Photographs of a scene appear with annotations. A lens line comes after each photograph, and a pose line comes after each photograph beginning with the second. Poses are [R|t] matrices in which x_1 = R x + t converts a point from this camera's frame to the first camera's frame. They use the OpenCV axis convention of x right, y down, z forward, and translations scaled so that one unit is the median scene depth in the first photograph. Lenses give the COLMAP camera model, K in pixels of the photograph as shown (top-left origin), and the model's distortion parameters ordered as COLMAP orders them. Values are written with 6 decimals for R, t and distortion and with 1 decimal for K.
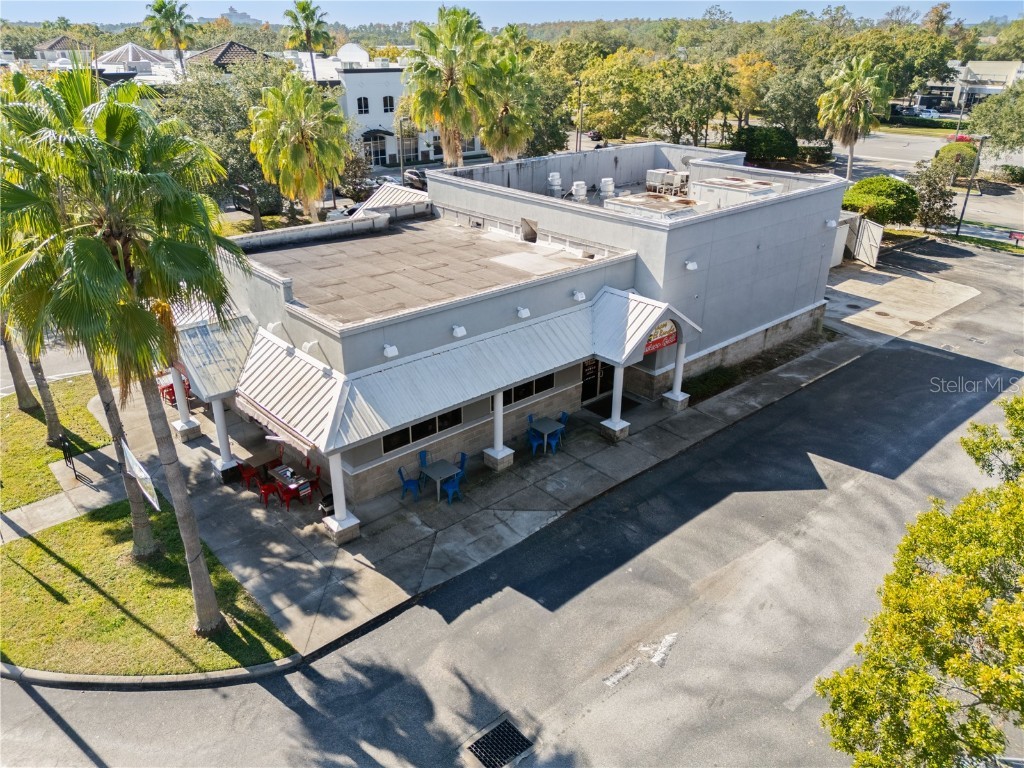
lens RADIAL K [[776.7, 0, 512.0], [0, 776.7, 384.0], [0, 0, 1]] dist [0.012658, -0.000651]
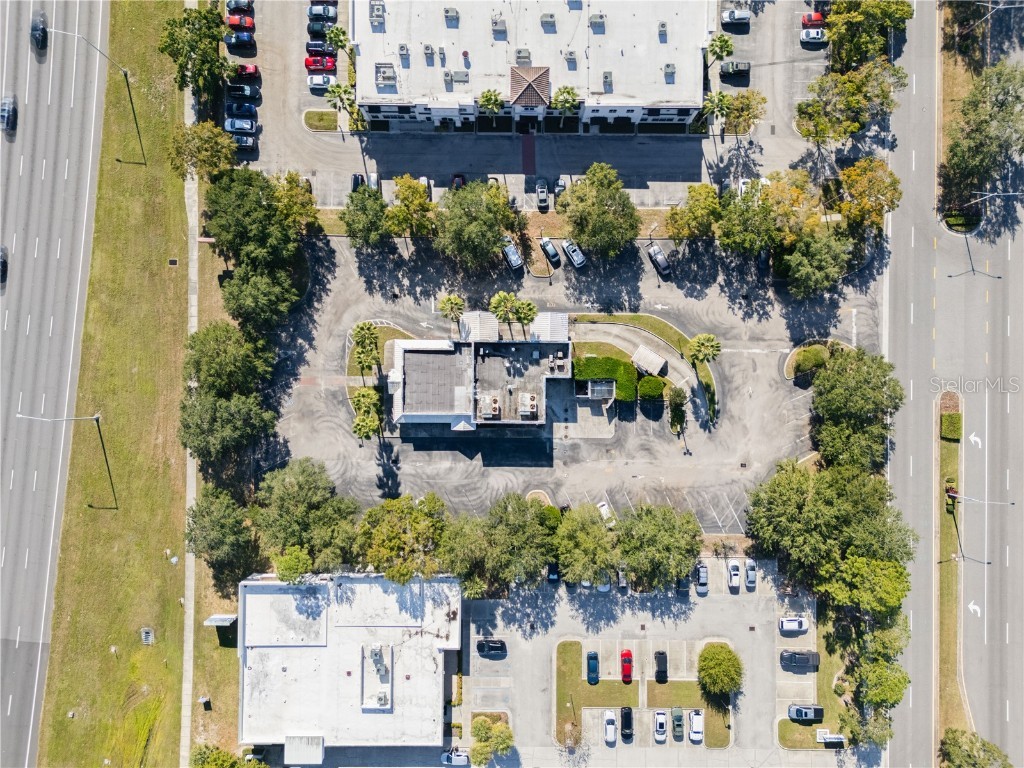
lens RADIAL K [[765.4, 0, 512.0], [0, 765.4, 384.0], [0, 0, 1]] dist [0.062728, -0.049279]
pose [[0.733998, 0.679150, 0.001420, 0.169739], [-0.280732, 0.301499, 0.911201, -3.878943], [0.618414, -0.669219, 0.411959, -0.572314]]
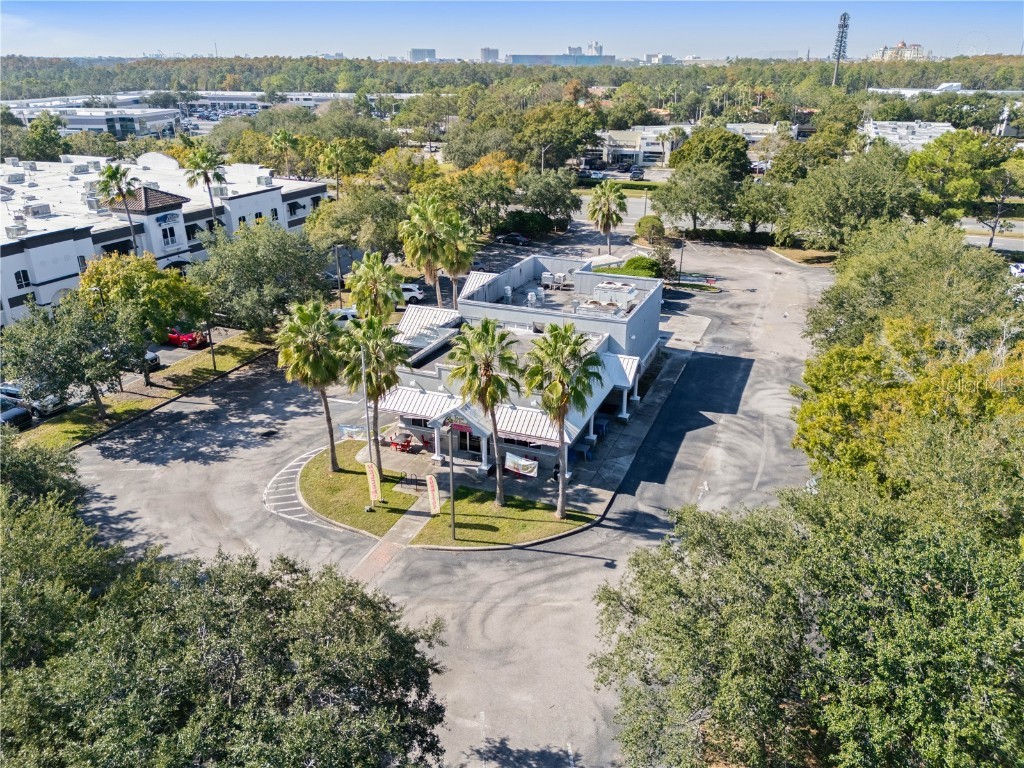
lens RADIAL K [[765.4, 0, 512.0], [0, 765.4, 384.0], [0, 0, 1]] dist [0.062728, -0.049279]
pose [[0.904351, -0.170486, 0.391259, -0.771685], [0.180444, 0.983518, 0.011478, -0.091316], [-0.386767, 0.060220, 0.920209, -0.681058]]
